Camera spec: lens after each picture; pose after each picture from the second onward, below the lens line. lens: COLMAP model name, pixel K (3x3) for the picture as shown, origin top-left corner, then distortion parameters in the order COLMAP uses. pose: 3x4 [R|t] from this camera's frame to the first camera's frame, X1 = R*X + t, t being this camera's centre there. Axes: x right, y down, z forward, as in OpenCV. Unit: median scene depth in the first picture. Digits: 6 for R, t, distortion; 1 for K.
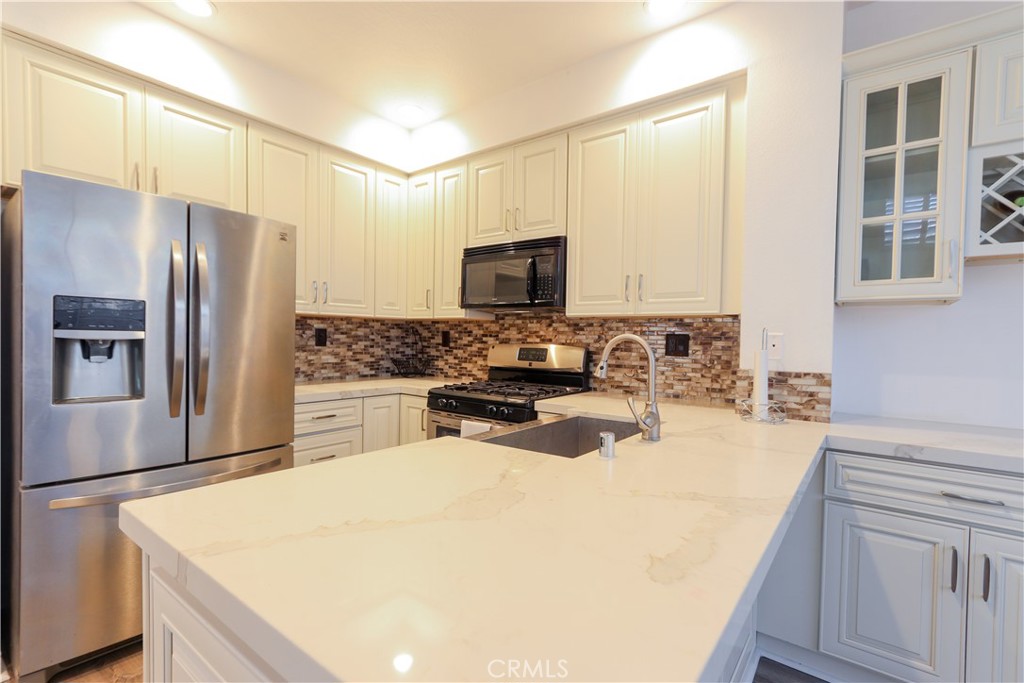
lens RADIAL K [[475.4, 0, 536.6], [0, 475.4, 347.3], [0, 0, 1]] dist [0.007622, -0.001435]
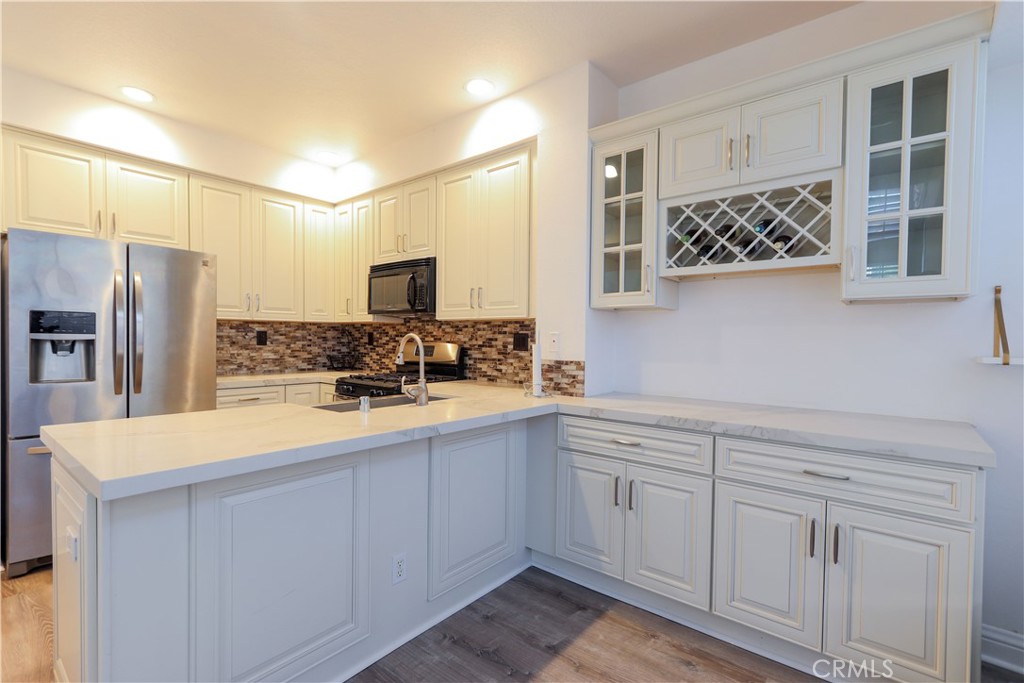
lens RADIAL K [[475.4, 0, 536.3], [0, 475.4, 347.8], [0, 0, 1]] dist [0.007622, -0.001435]
pose [[0.999409, -0.006300, -0.033806, 0.353083], [0.006300, 0.999980, -0.000102, 0.010431], [0.033806, -0.000111, 0.999428, -0.250618]]
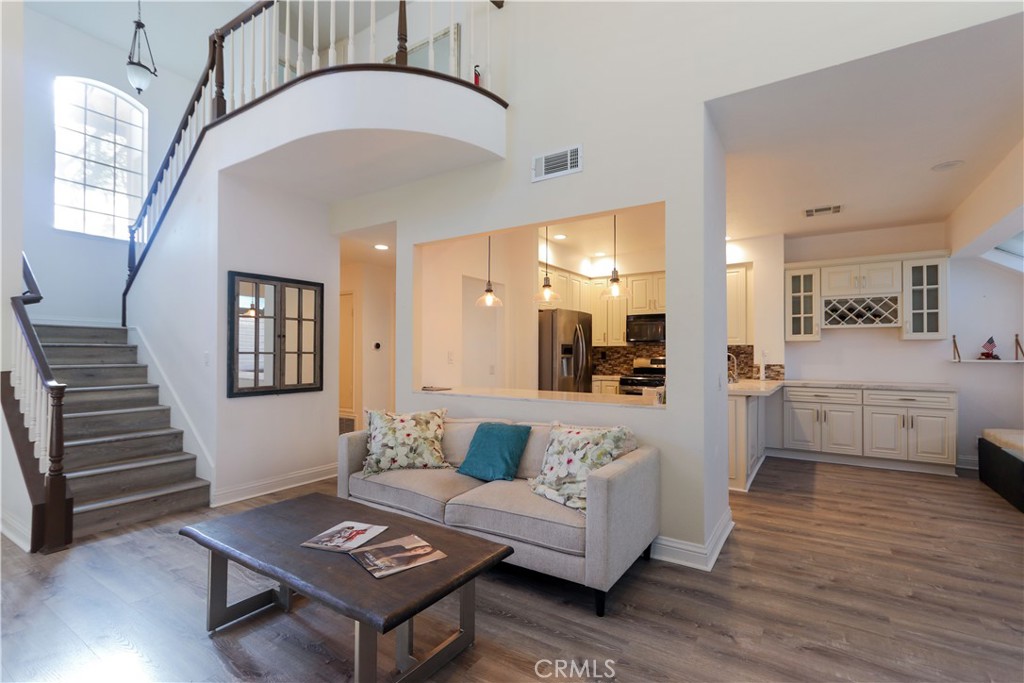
lens RADIAL K [[475.4, 0, 538.1], [0, 475.4, 345.1], [0, 0, 1]] dist [0.007622, -0.001435]
pose [[0.997351, -0.015074, 0.071164, -0.805510], [0.017702, 0.999179, -0.036431, 0.008622], [-0.070556, 0.037594, 0.996799, -1.331352]]
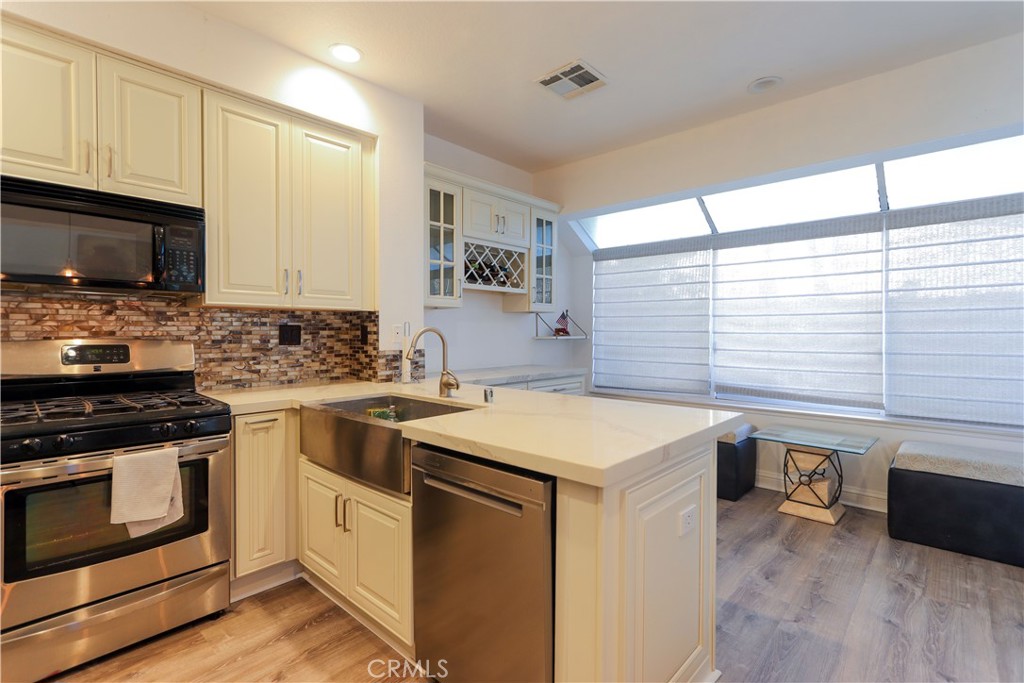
lens RADIAL K [[475.4, 0, 487.9], [0, 475.4, 336.3], [0, 0, 1]] dist [0.007622, -0.001435]
pose [[0.145347, -0.028023, 0.988984, -0.673439], [0.020955, 0.999462, 0.025240, -0.018446], [-0.989159, 0.017056, 0.145856, 0.358913]]
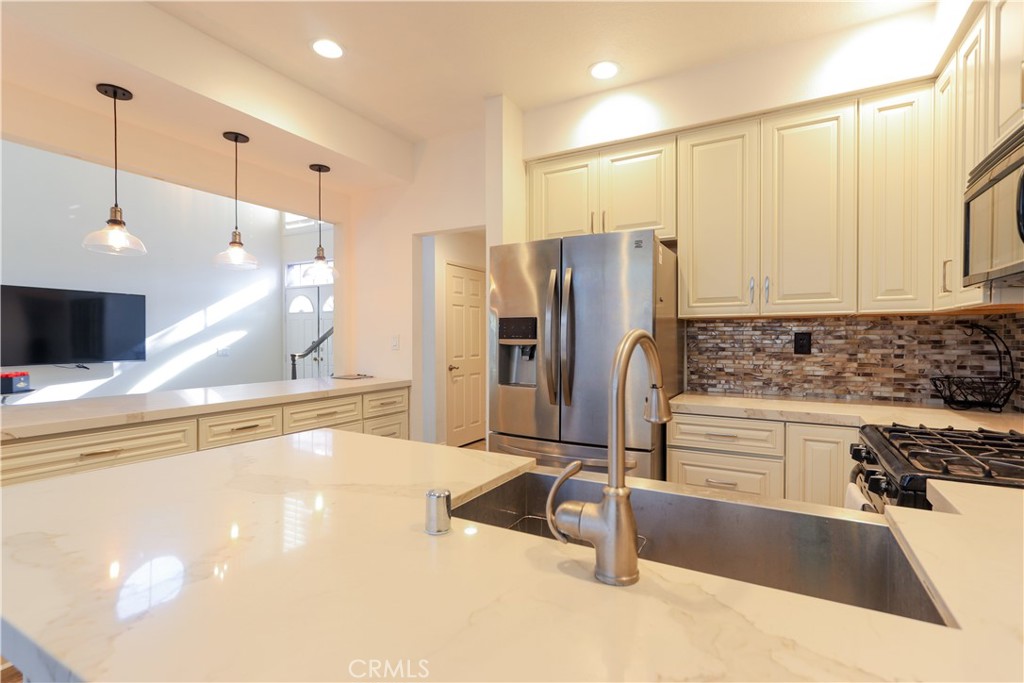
lens RADIAL K [[475.4, 0, 485.6], [0, 475.4, 342.4], [0, 0, 1]] dist [0.007622, -0.001435]
pose [[0.098252, -0.007669, -0.995132, 0.350418], [-0.018774, 0.999778, -0.009559, -0.004781], [0.994984, 0.019622, 0.098086, 0.450410]]
